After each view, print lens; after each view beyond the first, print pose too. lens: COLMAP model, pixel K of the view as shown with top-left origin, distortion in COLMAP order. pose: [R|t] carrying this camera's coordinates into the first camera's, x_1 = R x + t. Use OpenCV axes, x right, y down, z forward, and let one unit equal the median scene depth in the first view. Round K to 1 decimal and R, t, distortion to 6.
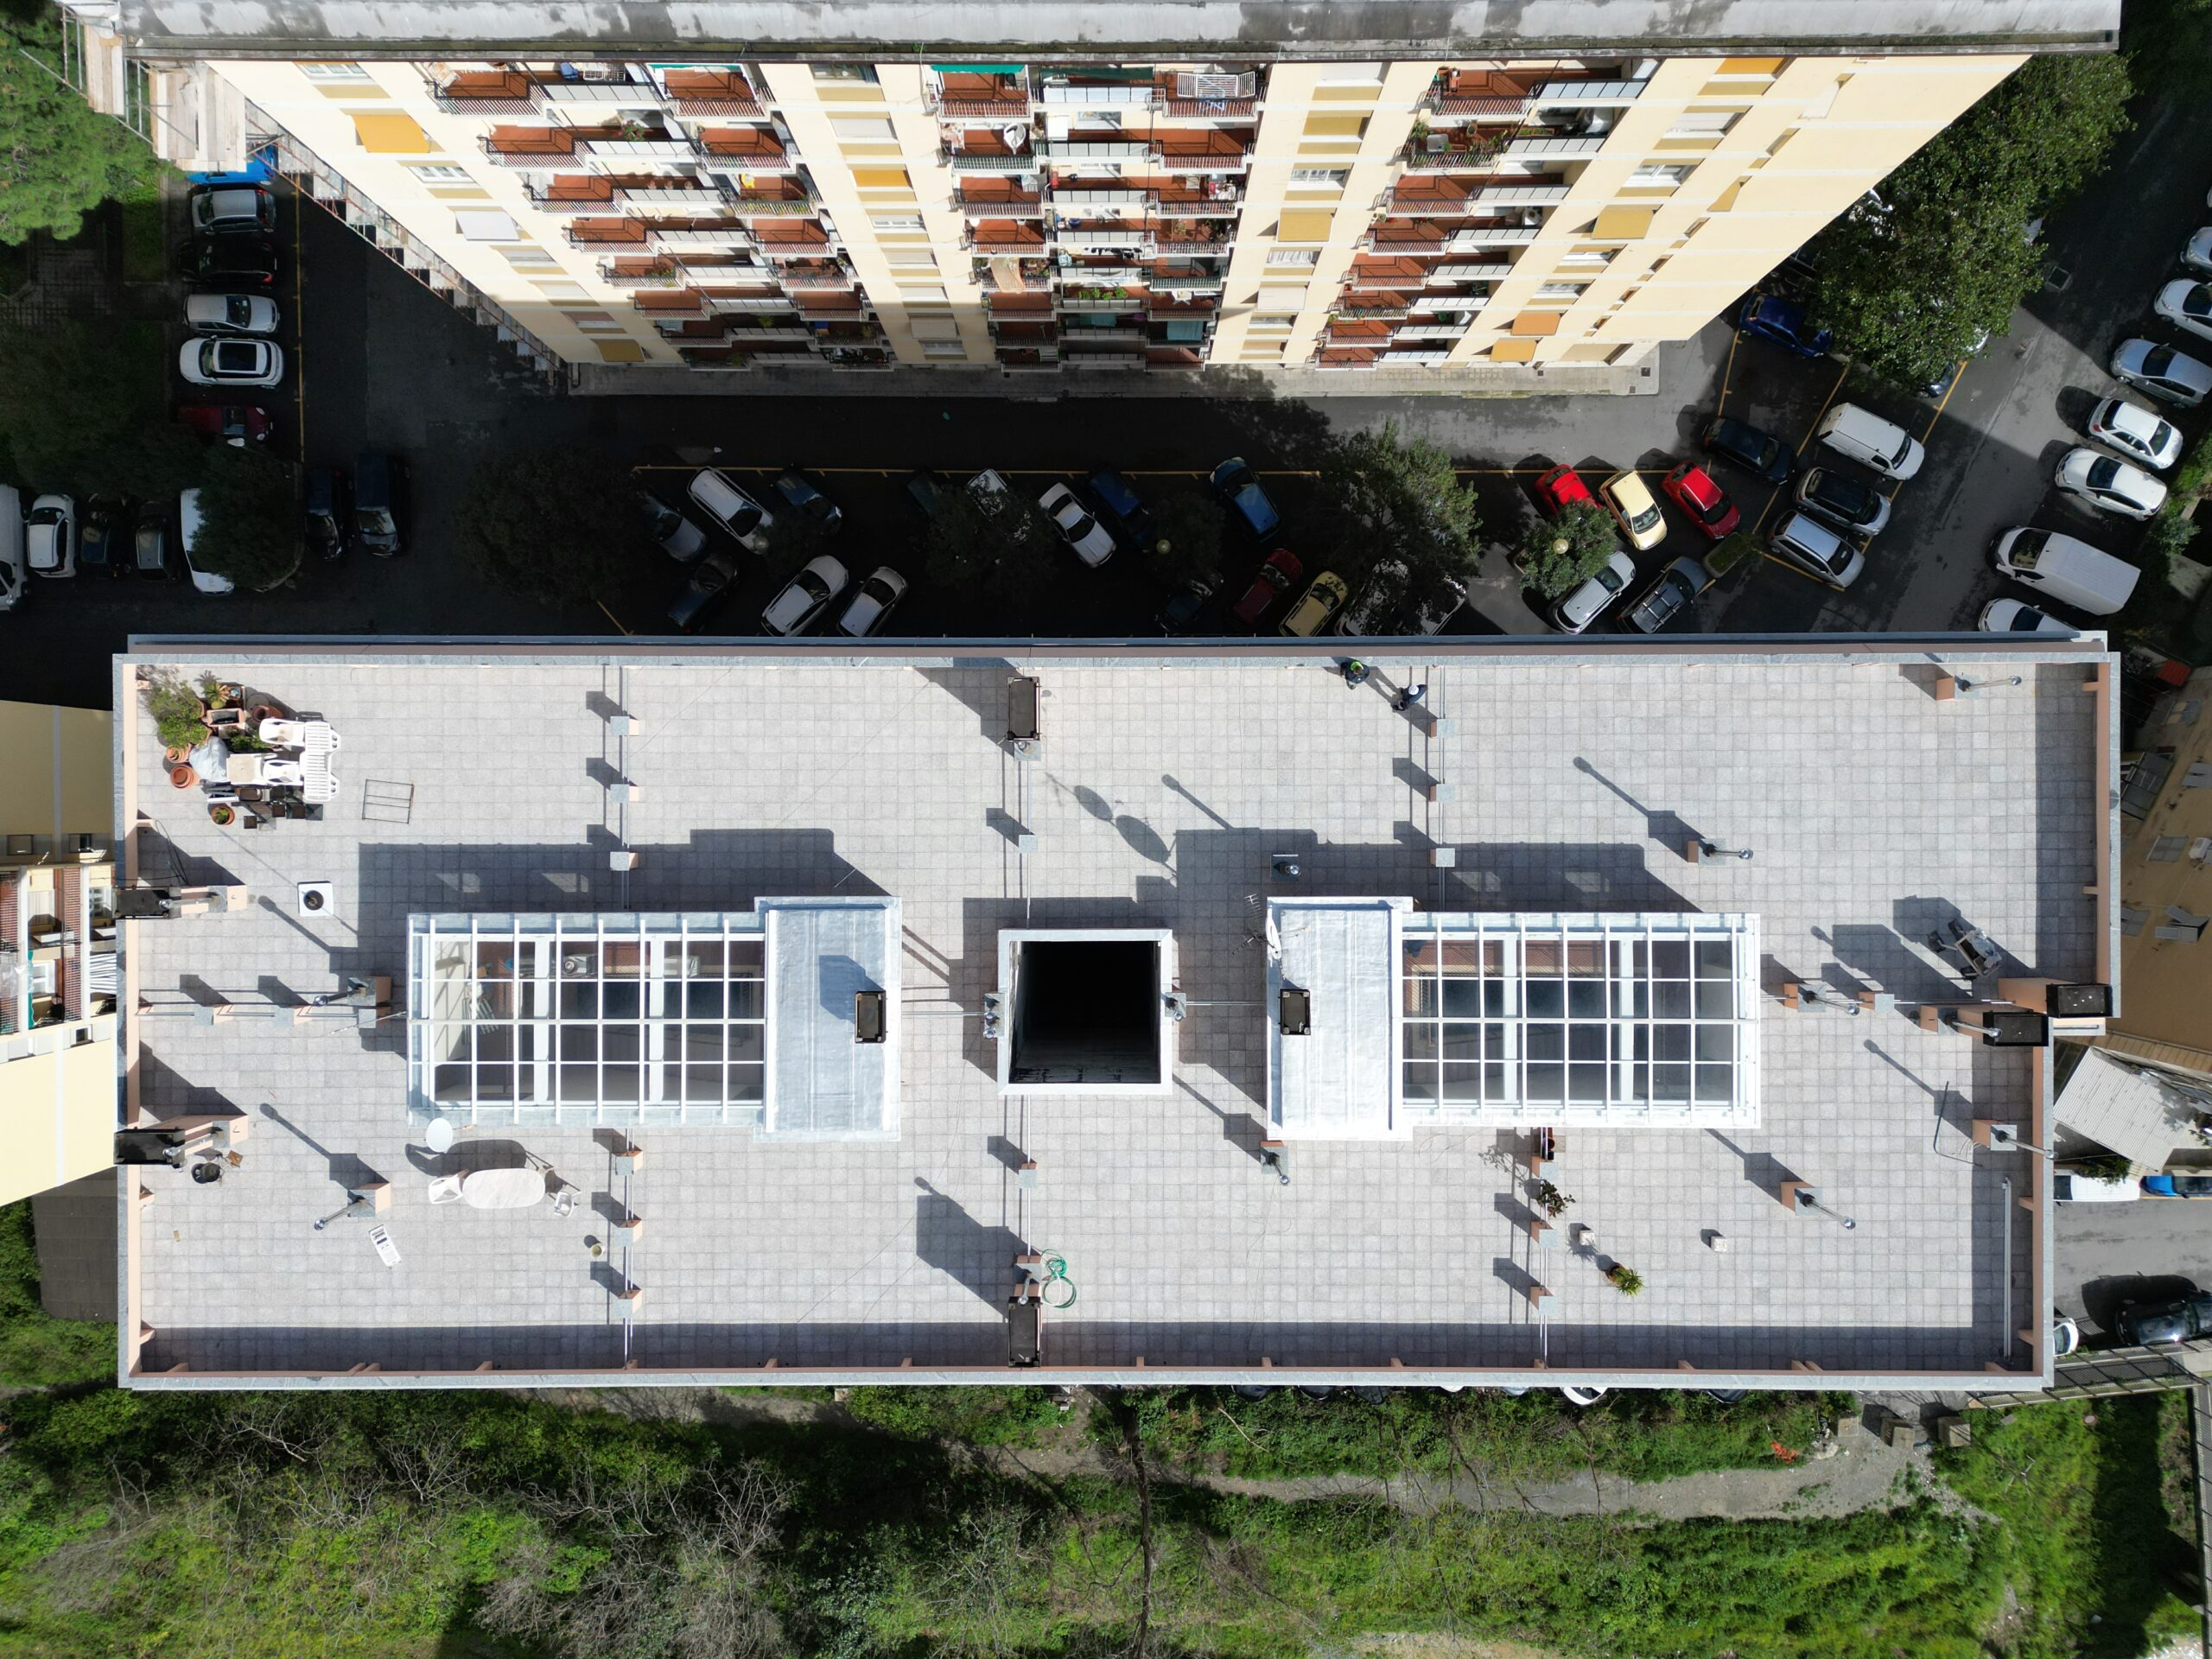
lens RADIAL K [[1542.7, 0, 1116.6], [0, 1542.7, 827.4], [0, 0, 1]] dist [0.033391, -0.016242]
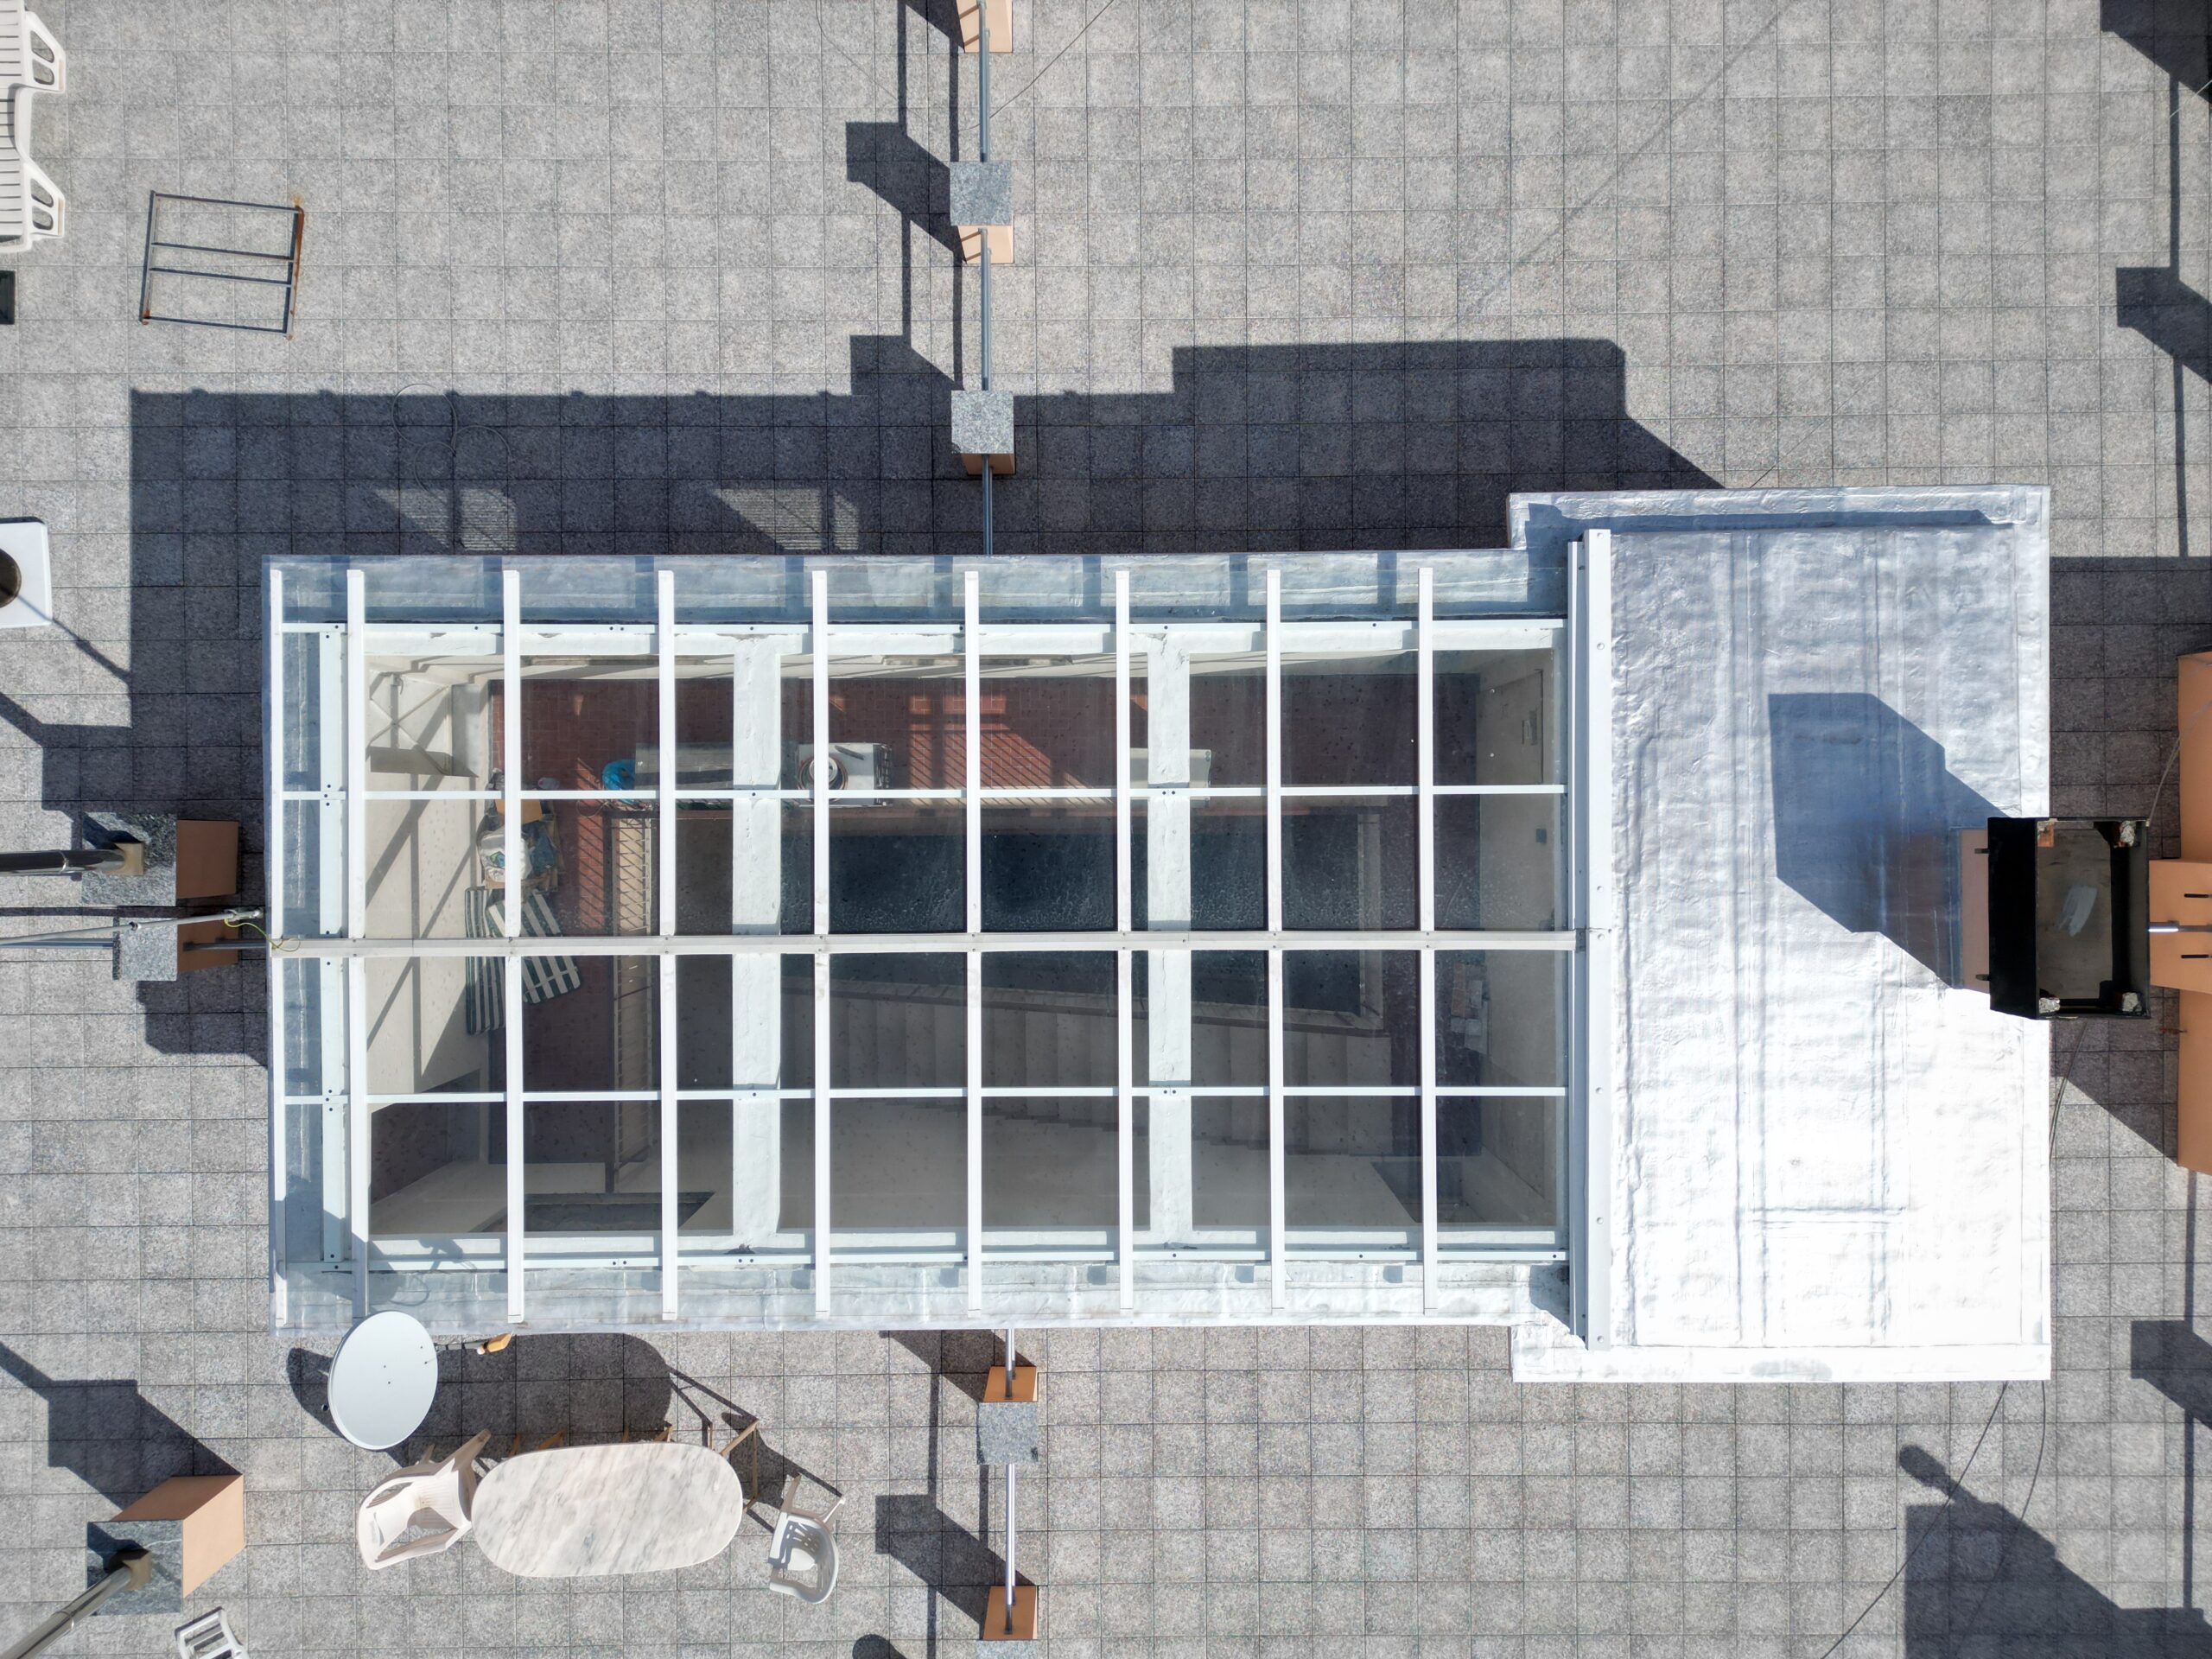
lens RADIAL K [[1542.7, 0, 1098.5], [0, 1542.7, 829.1], [0, 0, 1]] dist [0.033391, -0.016242]
pose [[0.999968, -0.007420, -0.003086, -0.299515], [0.007432, 0.999965, 0.003756, 0.100823], [0.003058, -0.003779, 0.999988, 0.702994]]
